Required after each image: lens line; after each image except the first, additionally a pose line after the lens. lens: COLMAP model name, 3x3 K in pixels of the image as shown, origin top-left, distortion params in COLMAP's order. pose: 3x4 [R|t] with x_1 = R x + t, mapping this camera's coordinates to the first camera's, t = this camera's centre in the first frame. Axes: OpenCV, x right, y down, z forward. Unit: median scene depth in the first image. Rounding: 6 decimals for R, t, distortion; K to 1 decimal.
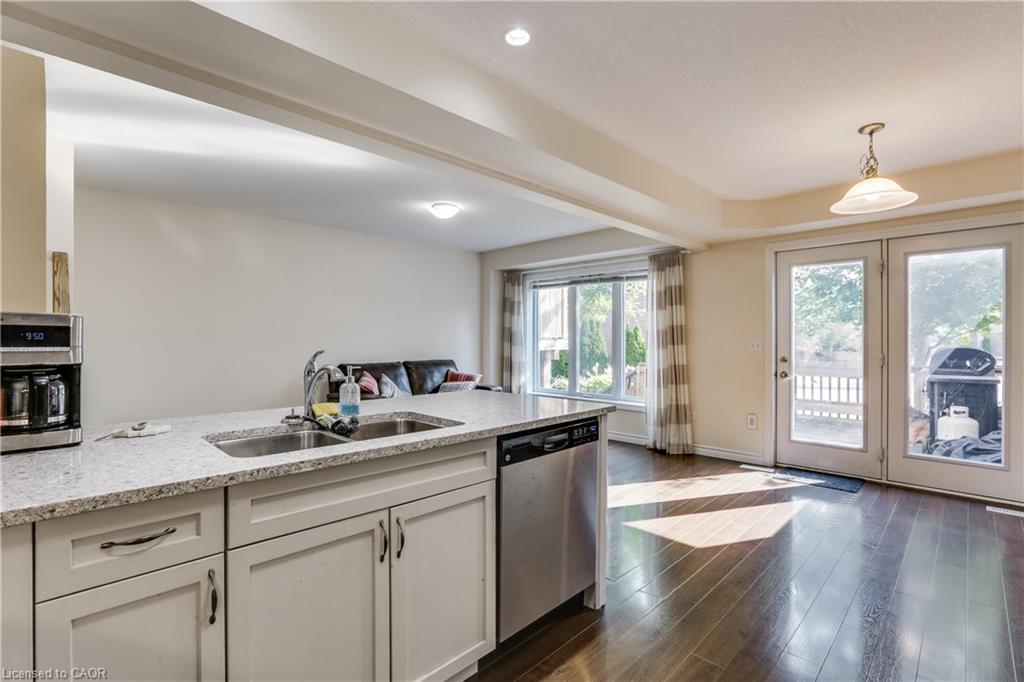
lens RADIAL K [[465.8, 0, 507.1], [0, 465.8, 339.7], [0, 0, 1]] dist [-0.023315, 0.001669]
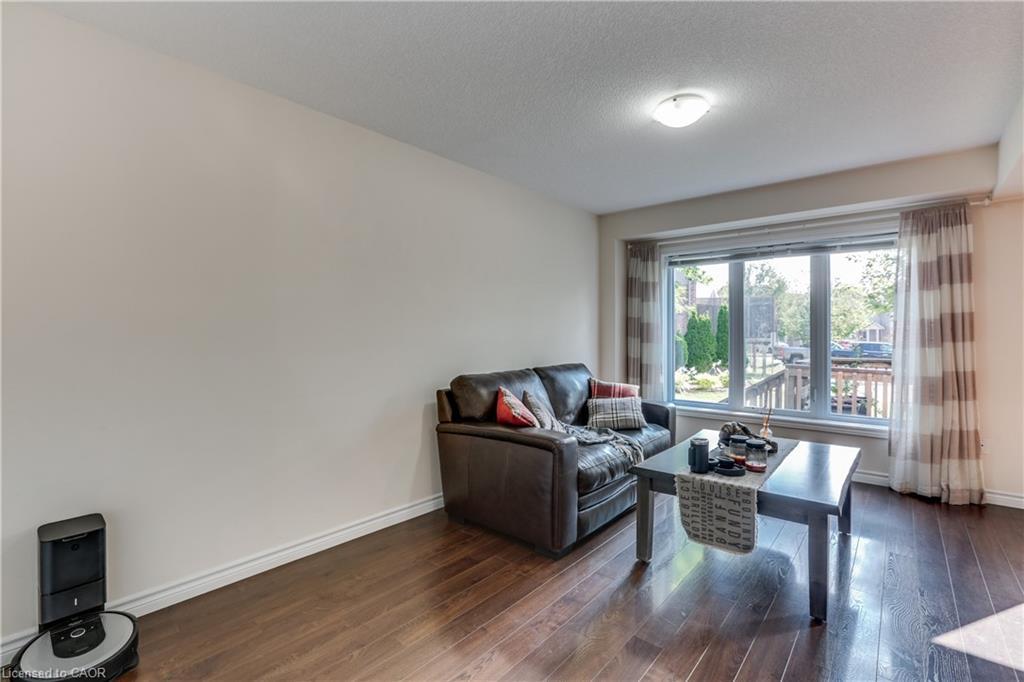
lens RADIAL K [[465.8, 0, 517.5], [0, 465.8, 325.8], [0, 0, 1]] dist [-0.023315, 0.001669]
pose [[0.996643, 0.002394, 0.081841, -0.296468], [-0.000523, 0.999738, -0.022872, 0.003038], [-0.081874, 0.022753, 0.996383, 0.349581]]
